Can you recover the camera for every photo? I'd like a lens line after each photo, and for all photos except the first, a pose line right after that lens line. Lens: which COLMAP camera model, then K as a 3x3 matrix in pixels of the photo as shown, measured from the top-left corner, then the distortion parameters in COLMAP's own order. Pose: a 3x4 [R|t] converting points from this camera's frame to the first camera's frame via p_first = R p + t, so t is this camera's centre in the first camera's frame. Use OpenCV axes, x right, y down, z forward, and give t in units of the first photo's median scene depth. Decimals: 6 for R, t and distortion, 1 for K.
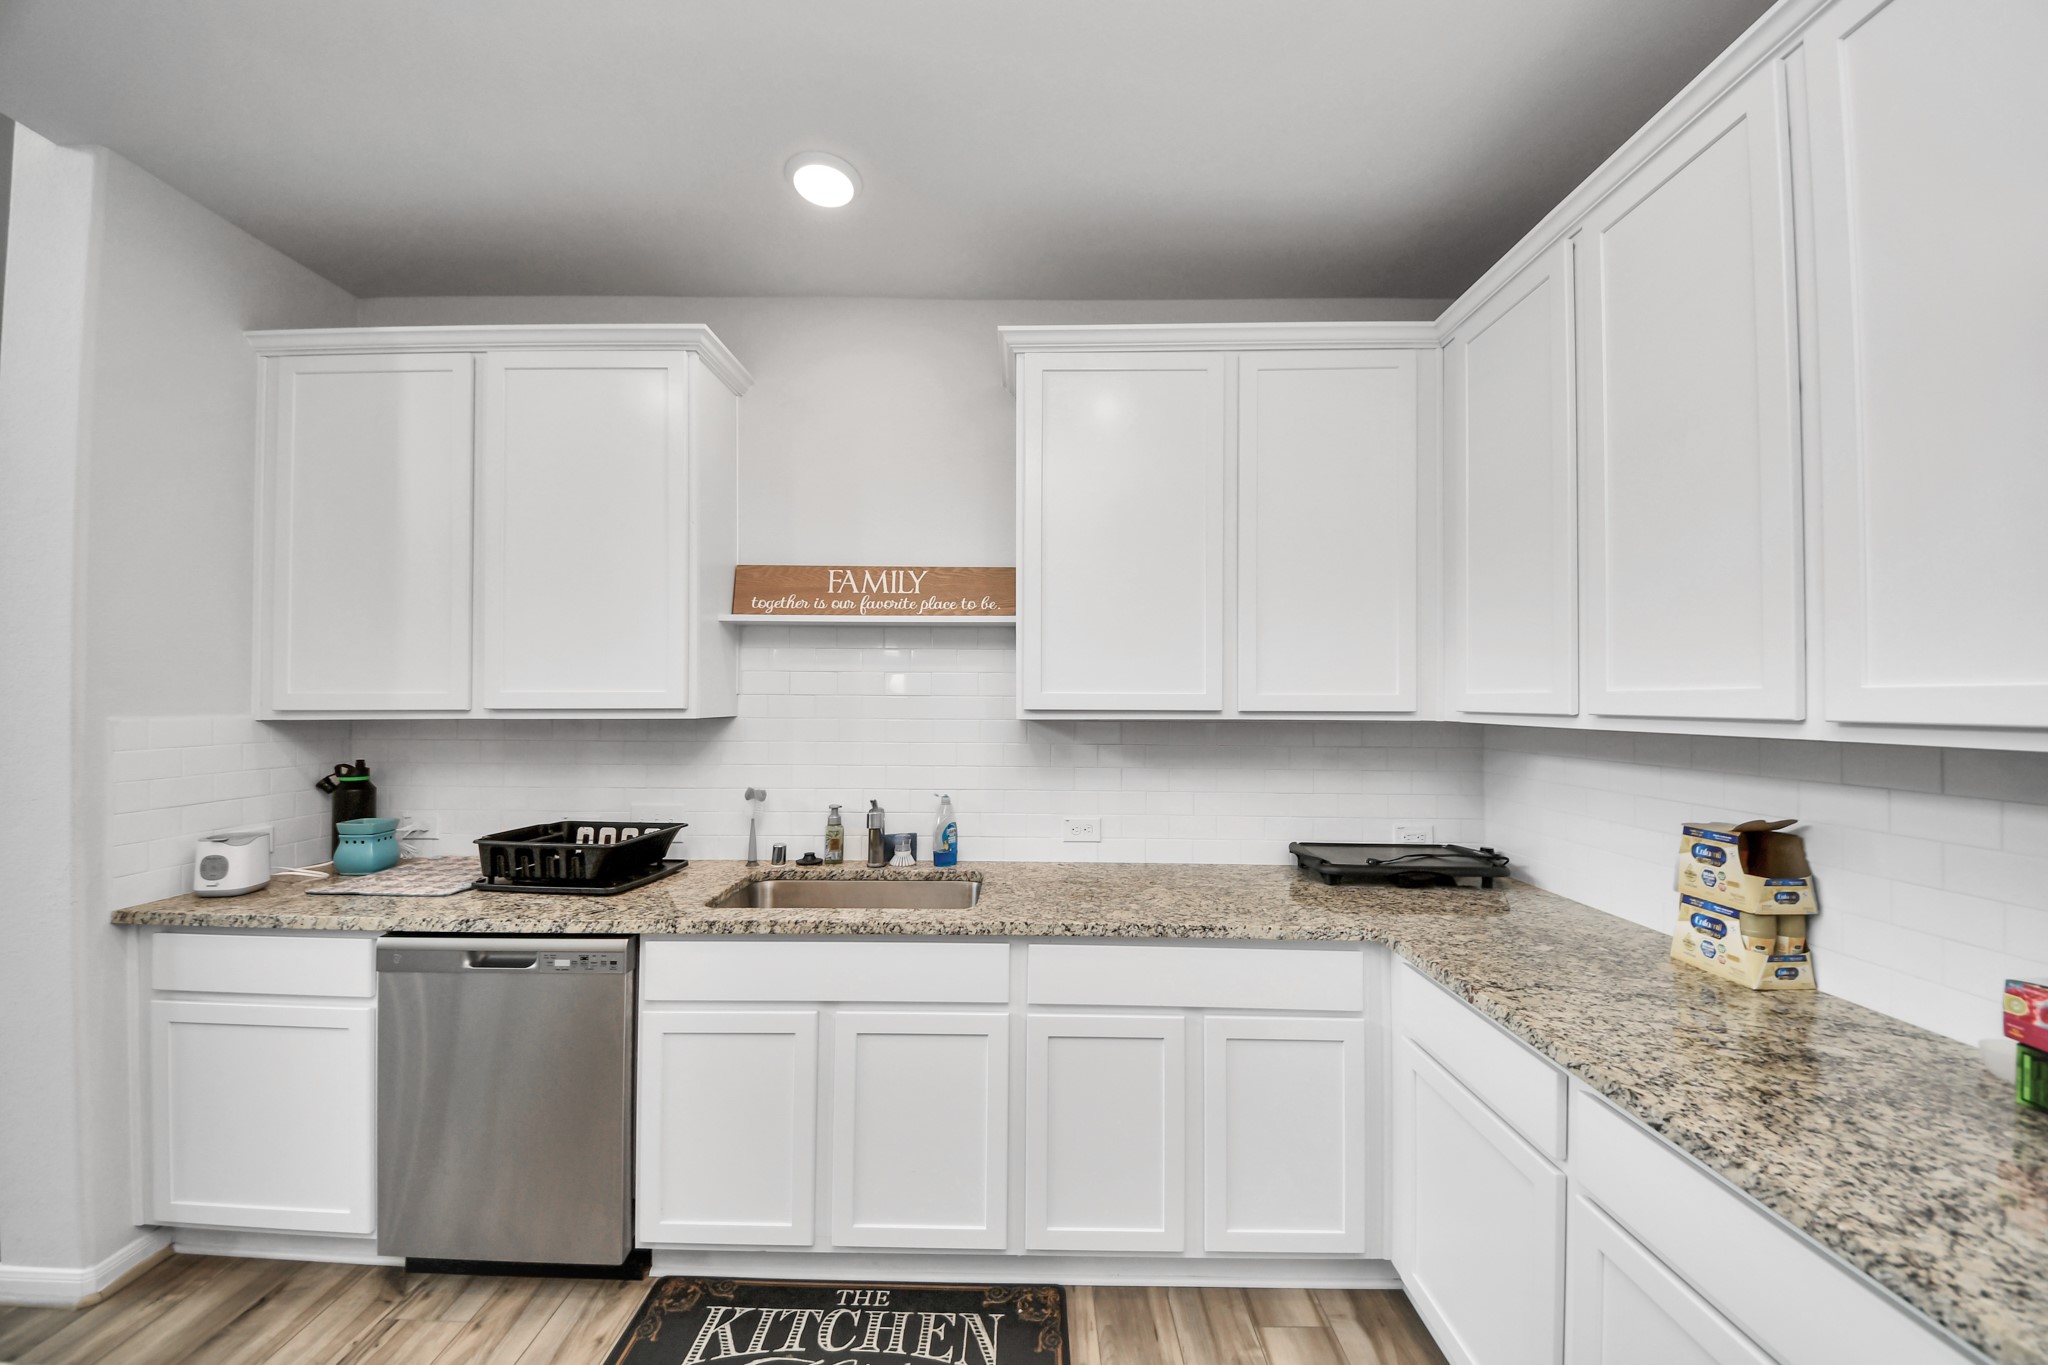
lens RADIAL K [[699.5, 0, 1021.7], [0, 699.5, 698.3], [0, 0, 1]] dist [0.004909, -0.001243]
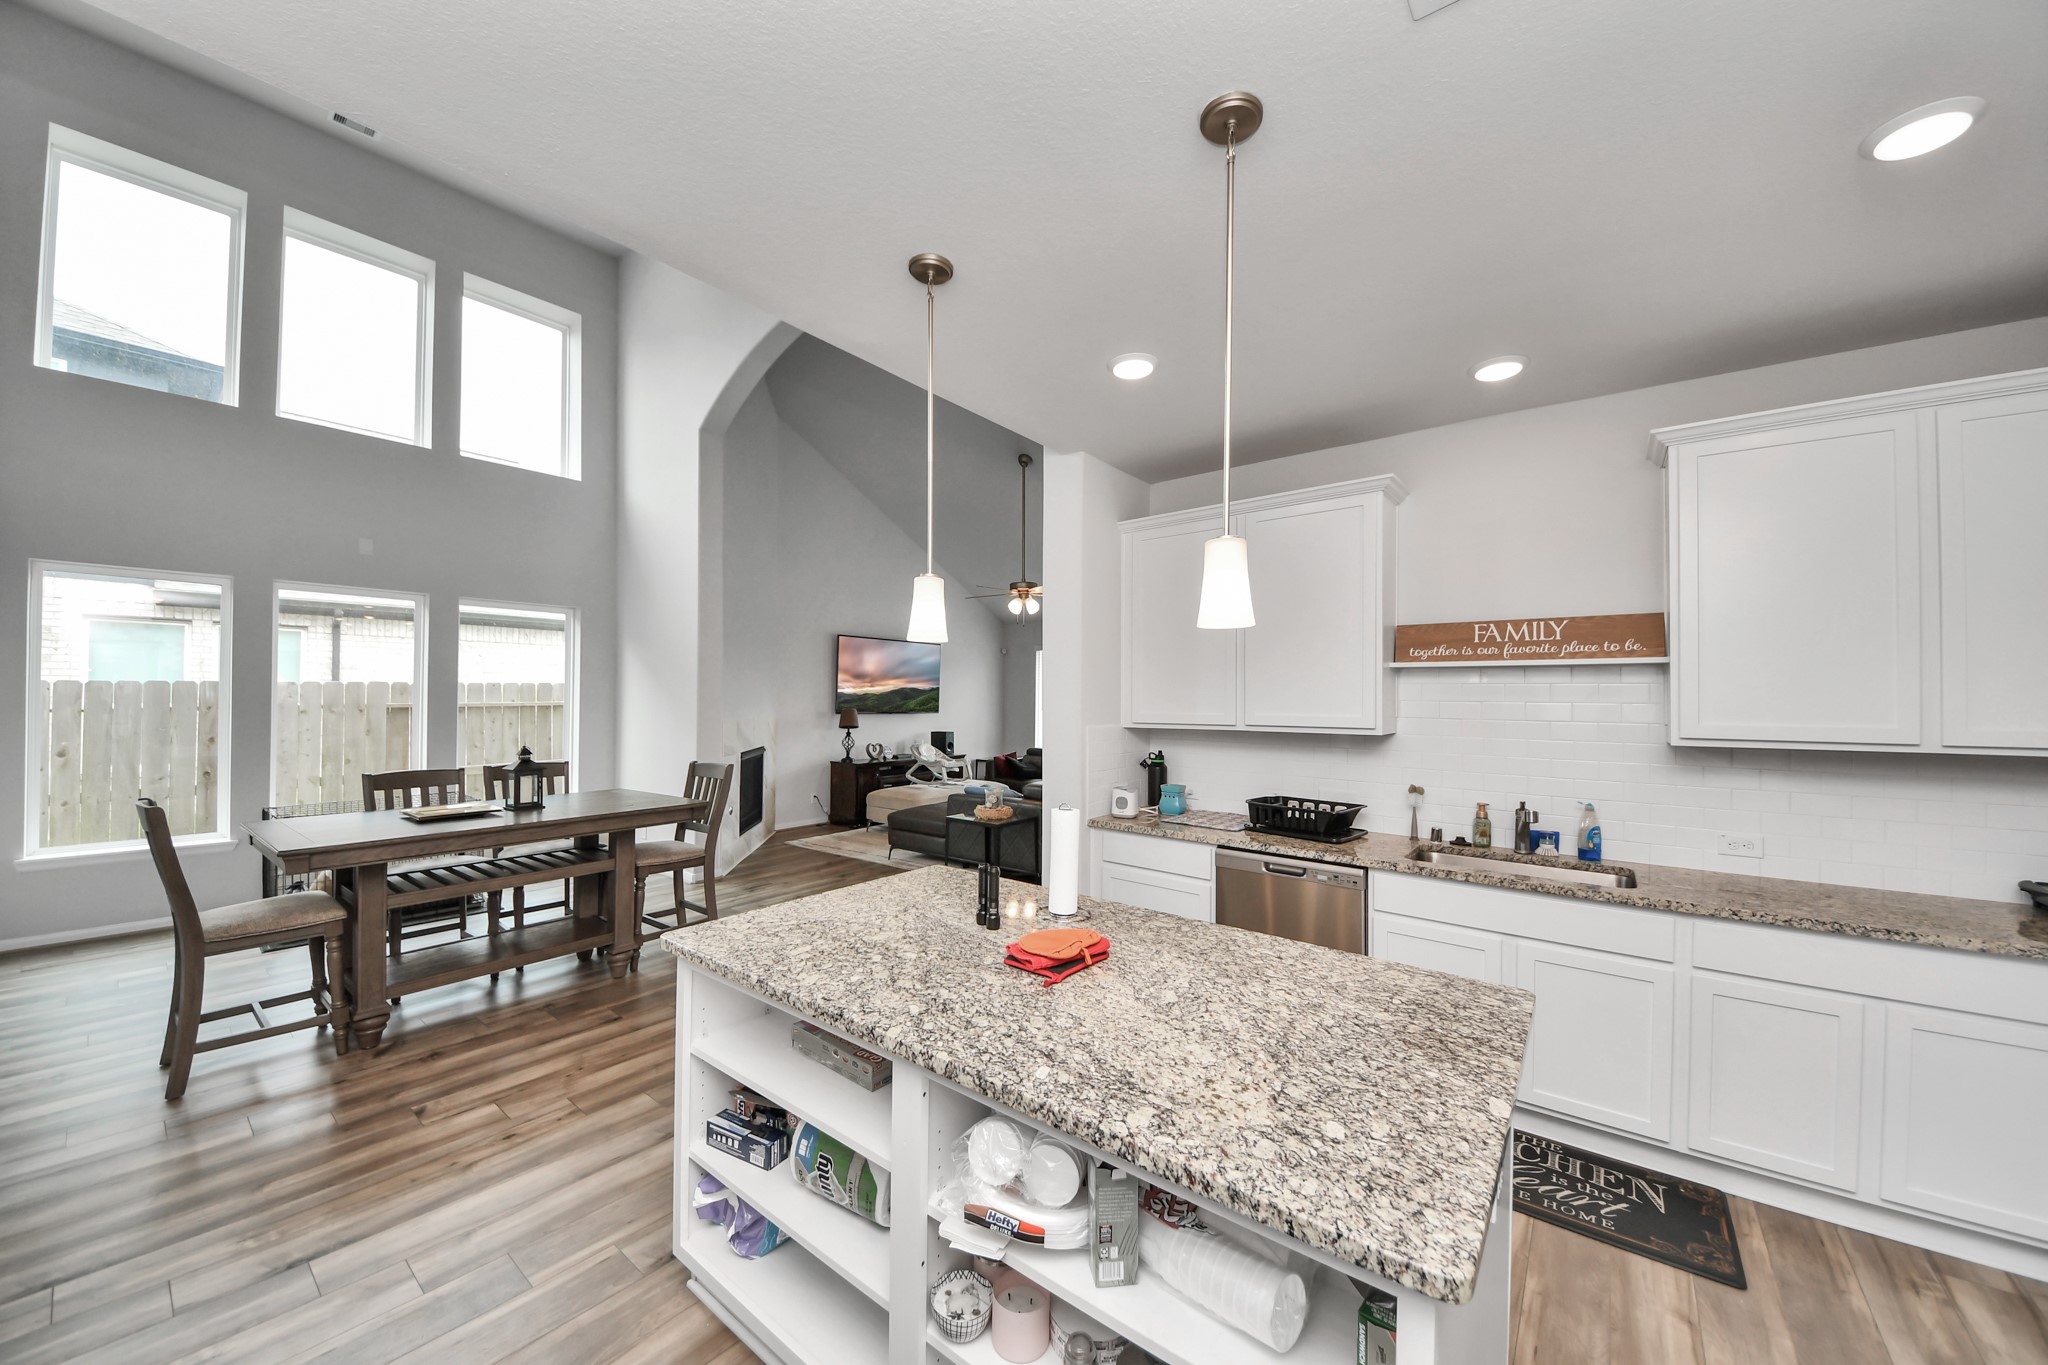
lens RADIAL K [[740.1, 0, 1026.8], [0, 740.1, 687.5], [0, 0, 1]] dist [0.003731, -0.001029]
pose [[0.795297, 0.004740, -0.606202, -0.106852], [-0.007671, 0.999968, -0.002245, -0.058290], [0.606172, 0.006436, 0.795308, -0.659601]]
